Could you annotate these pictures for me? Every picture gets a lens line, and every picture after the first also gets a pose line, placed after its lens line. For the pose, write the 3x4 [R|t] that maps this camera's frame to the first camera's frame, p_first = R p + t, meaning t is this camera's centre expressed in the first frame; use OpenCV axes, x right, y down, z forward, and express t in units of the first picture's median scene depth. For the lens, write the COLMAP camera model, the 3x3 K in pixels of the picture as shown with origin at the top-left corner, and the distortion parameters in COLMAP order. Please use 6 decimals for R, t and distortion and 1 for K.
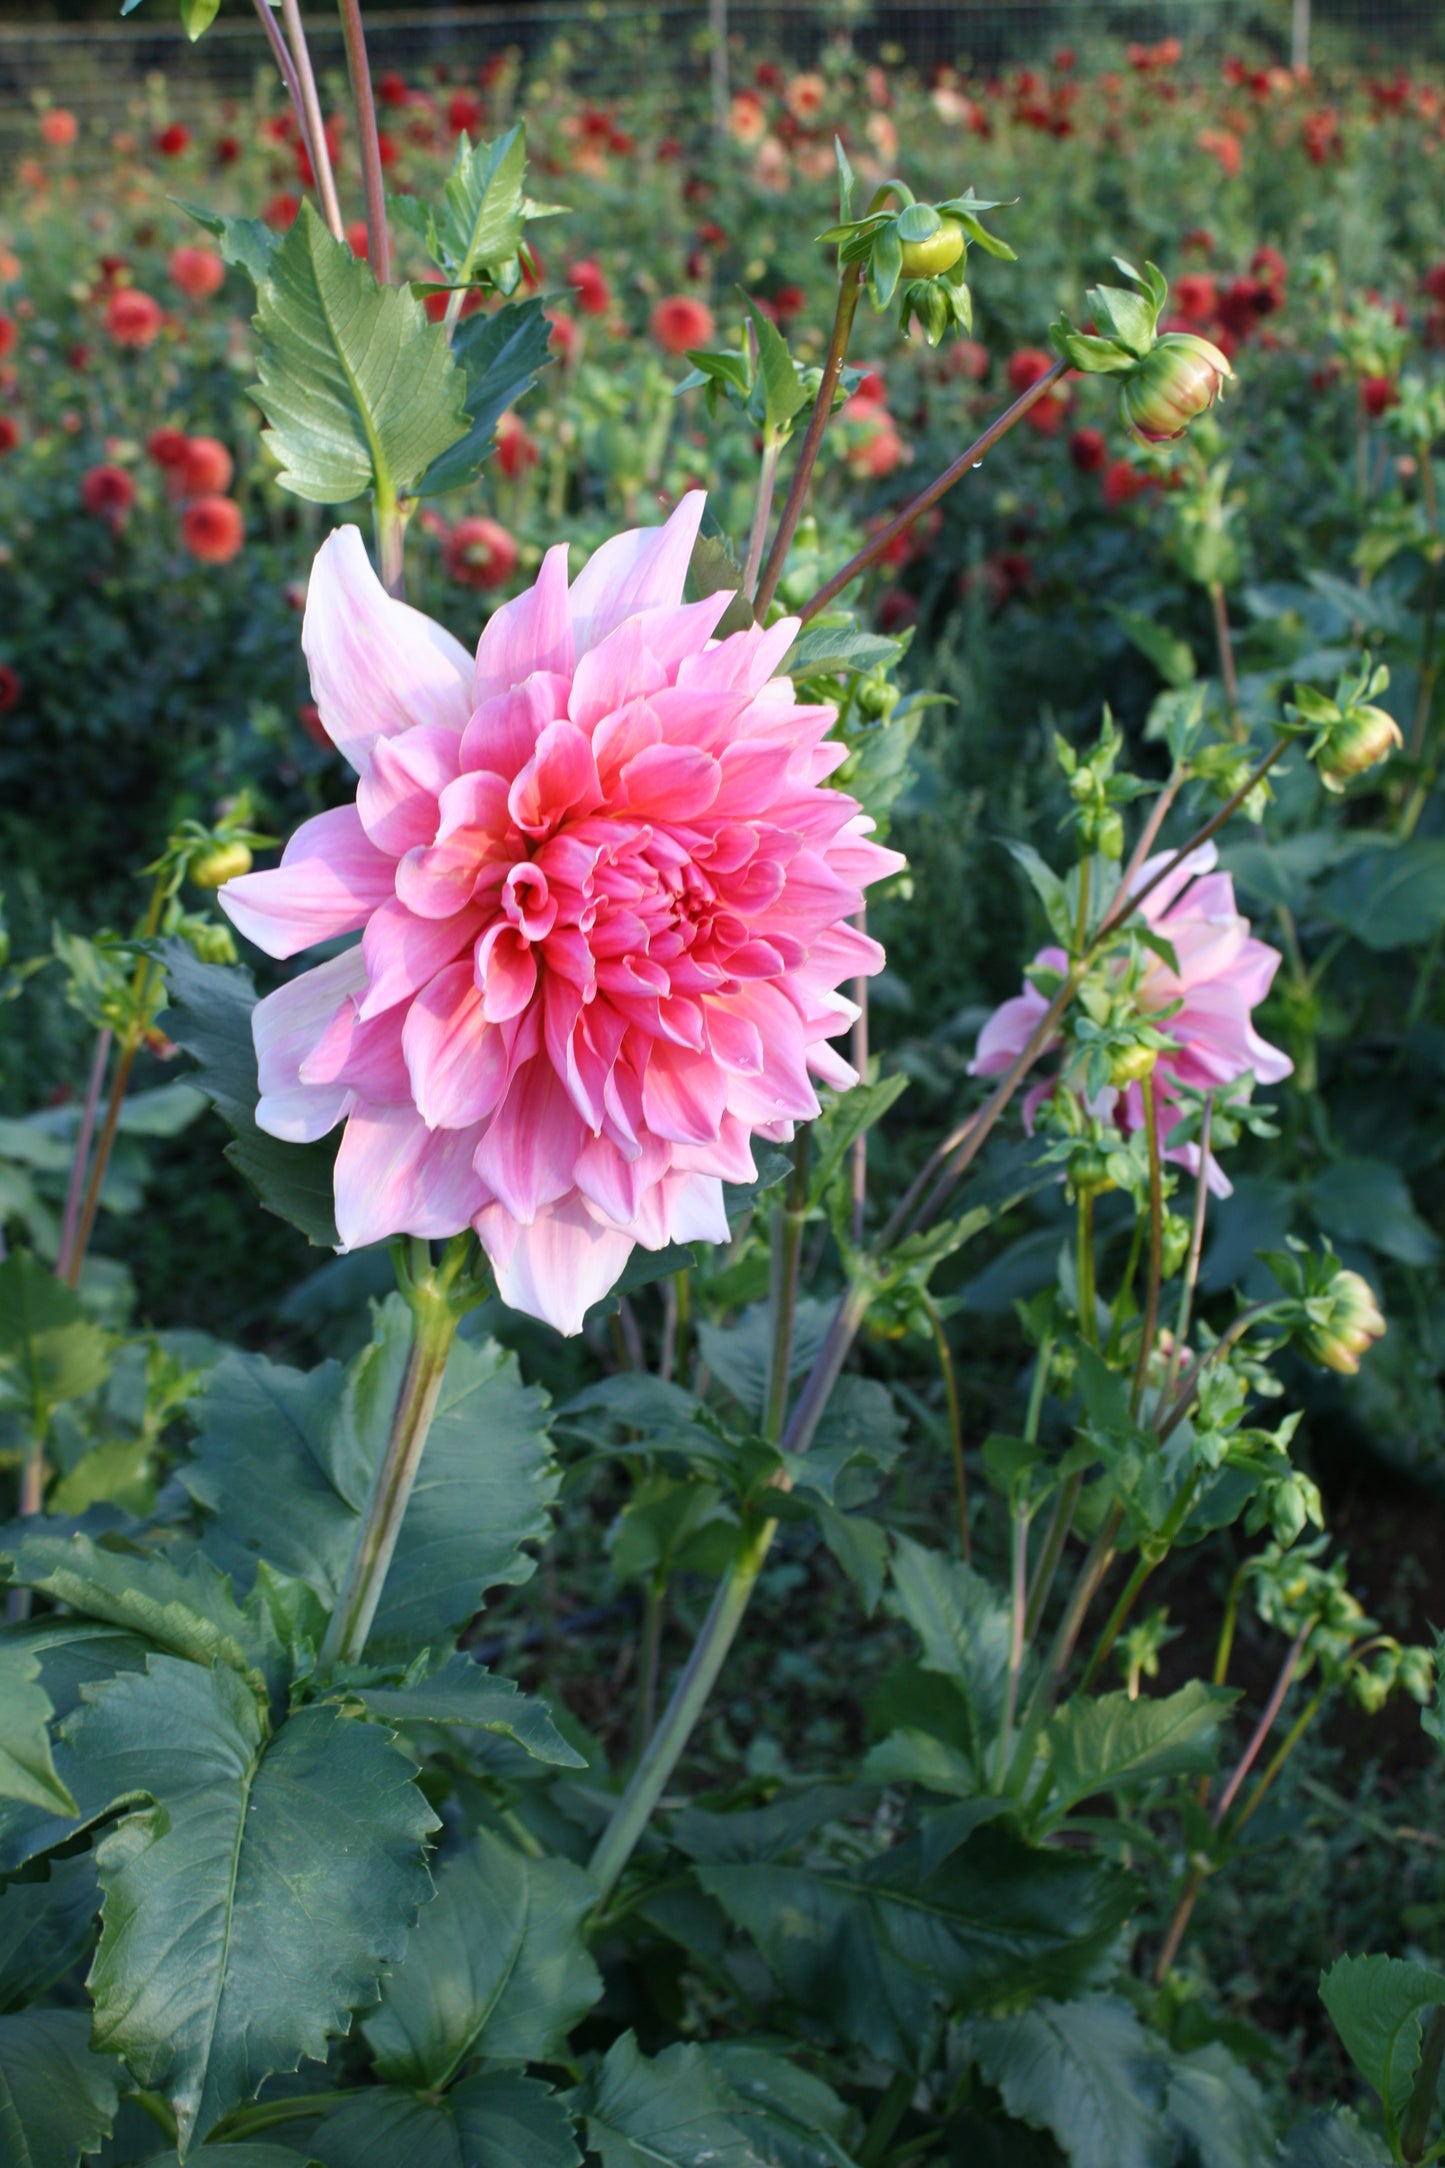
lens RADIAL K [[2600.1, 0, 722.5], [0, 2600.1, 1084.0], [0, 0, 1]] dist [-0.391018, 0.830539]
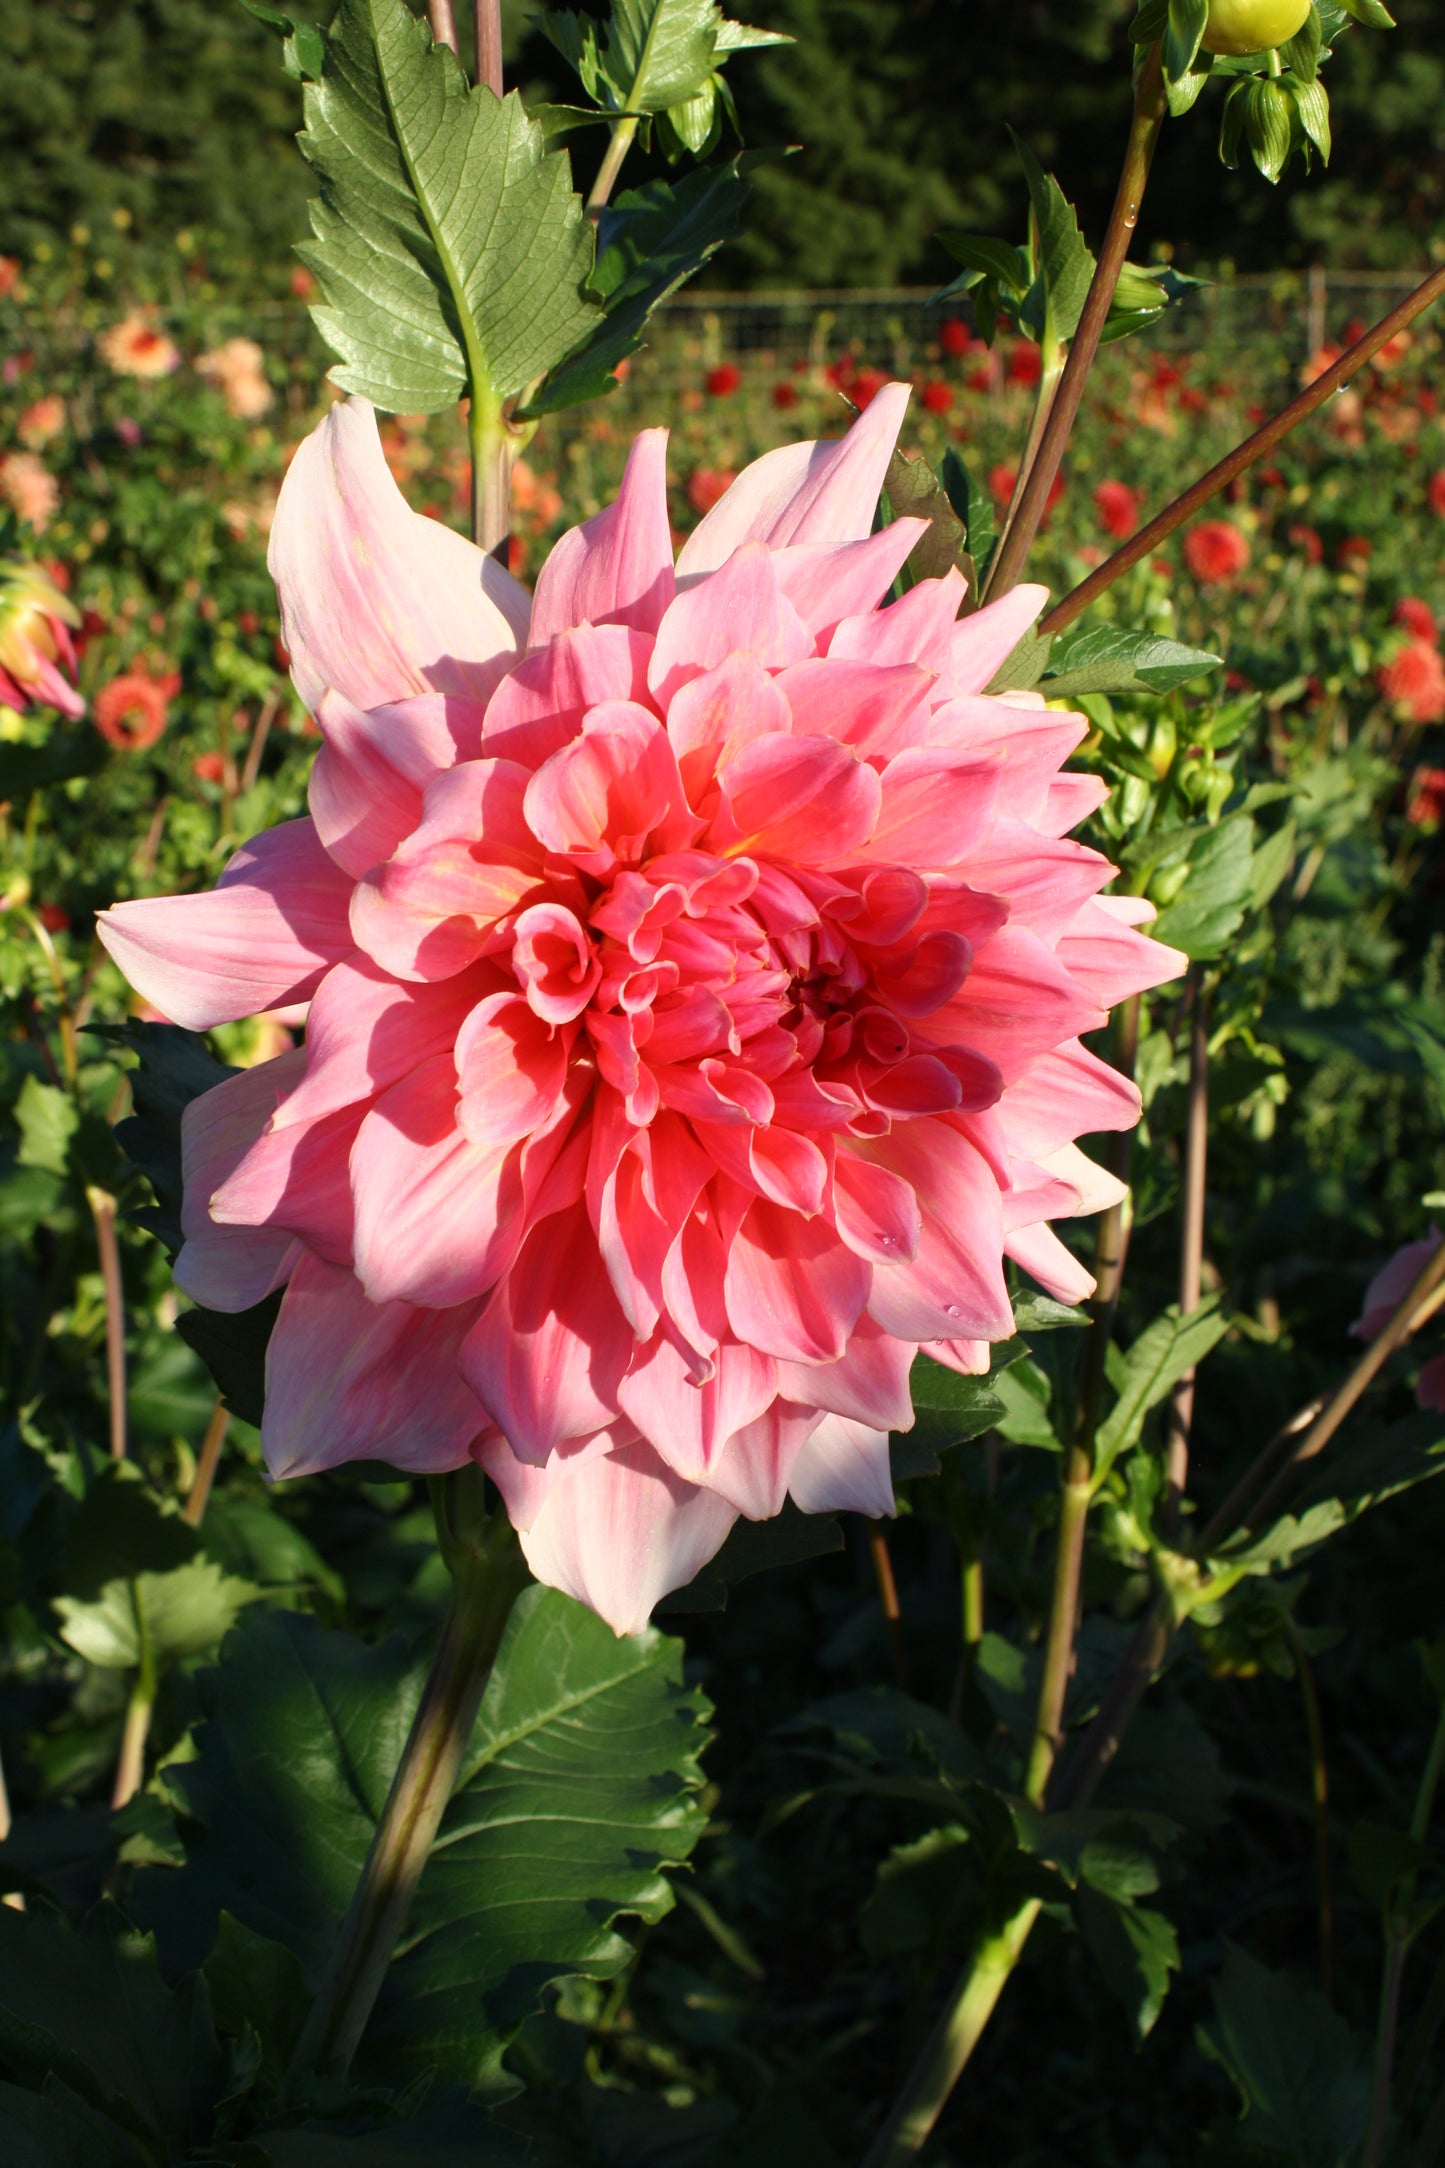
lens RADIAL K [[2887.2, 0, 722.5], [0, 2887.2, 1084.0], [0, 0, 1]] dist [-0.148259, 0.044537]
pose [[0.988030, 0.061727, -0.141371, 0.062280], [-0.072221, 0.994905, -0.070342, 0.005747], [0.136308, 0.079710, 0.987454, 0.271421]]
